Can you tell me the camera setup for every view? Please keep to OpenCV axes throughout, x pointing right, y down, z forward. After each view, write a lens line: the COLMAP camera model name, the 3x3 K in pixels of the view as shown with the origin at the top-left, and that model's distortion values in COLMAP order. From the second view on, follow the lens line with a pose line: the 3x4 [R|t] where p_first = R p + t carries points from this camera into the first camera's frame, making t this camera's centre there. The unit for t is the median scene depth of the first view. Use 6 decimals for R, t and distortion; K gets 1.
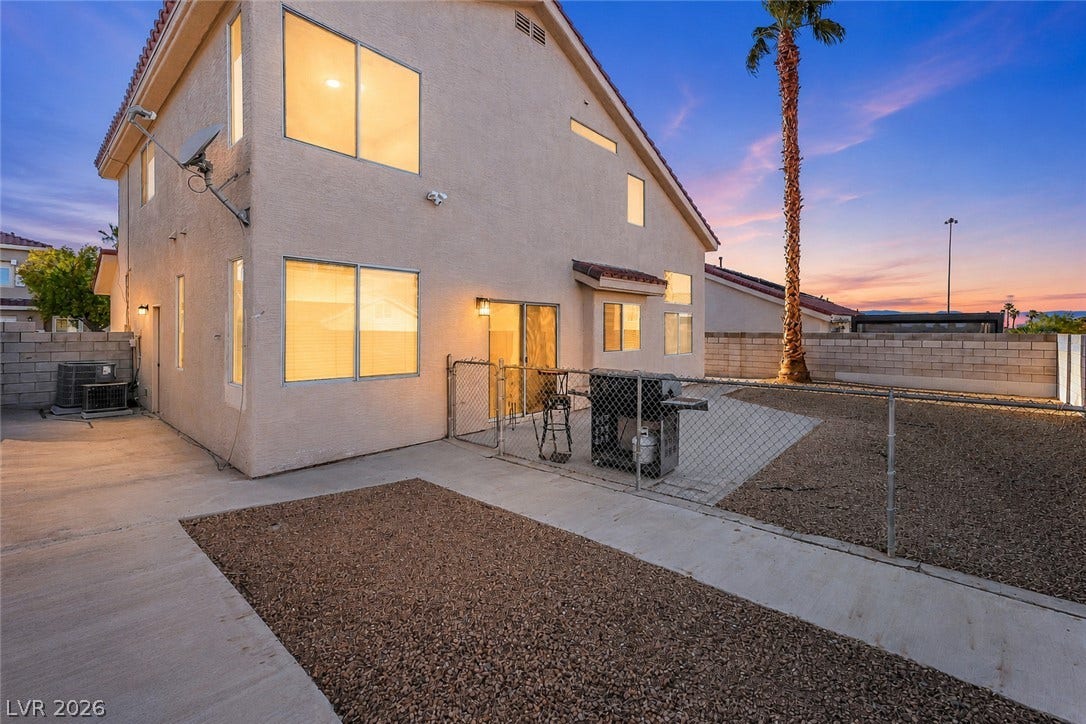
lens RADIAL K [[456.3, 0, 521.9], [0, 456.3, 332.1], [0, 0, 1]] dist [0.003715, 0.000485]
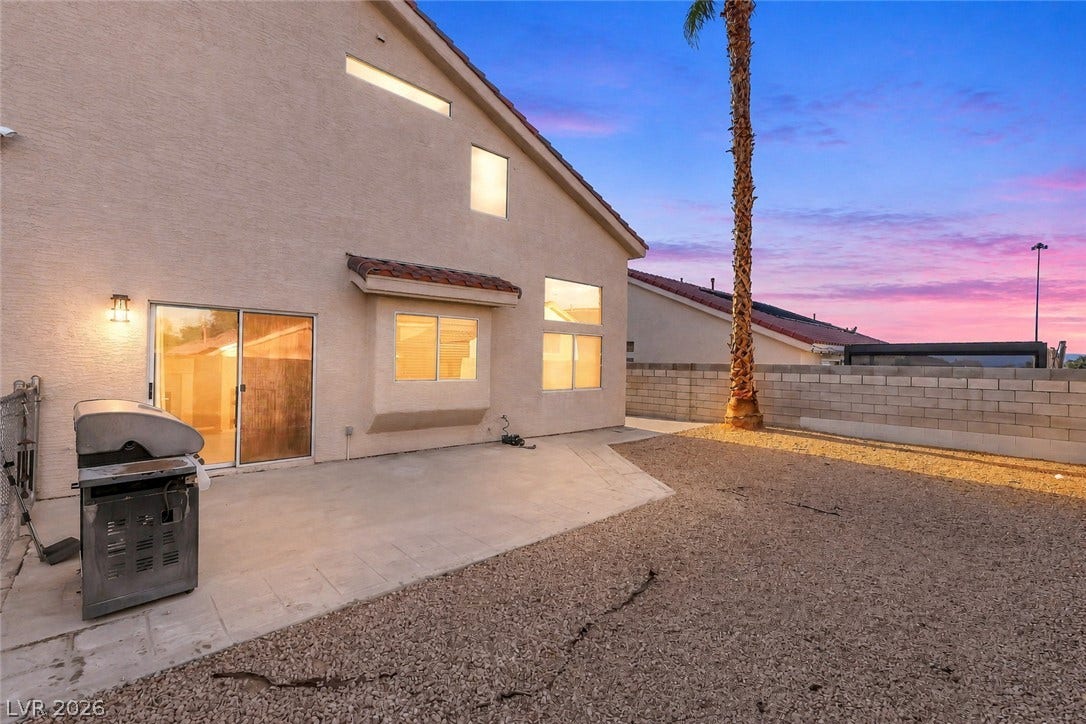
lens RADIAL K [[456.3, 0, 543.7], [0, 456.3, 359.8], [0, 0, 1]] dist [0.003715, 0.000485]
pose [[0.996355, 0.015330, -0.083914, 0.332322], [-0.016259, 0.999814, -0.010407, 0.008251], [0.083739, 0.011734, 0.996419, 0.215678]]
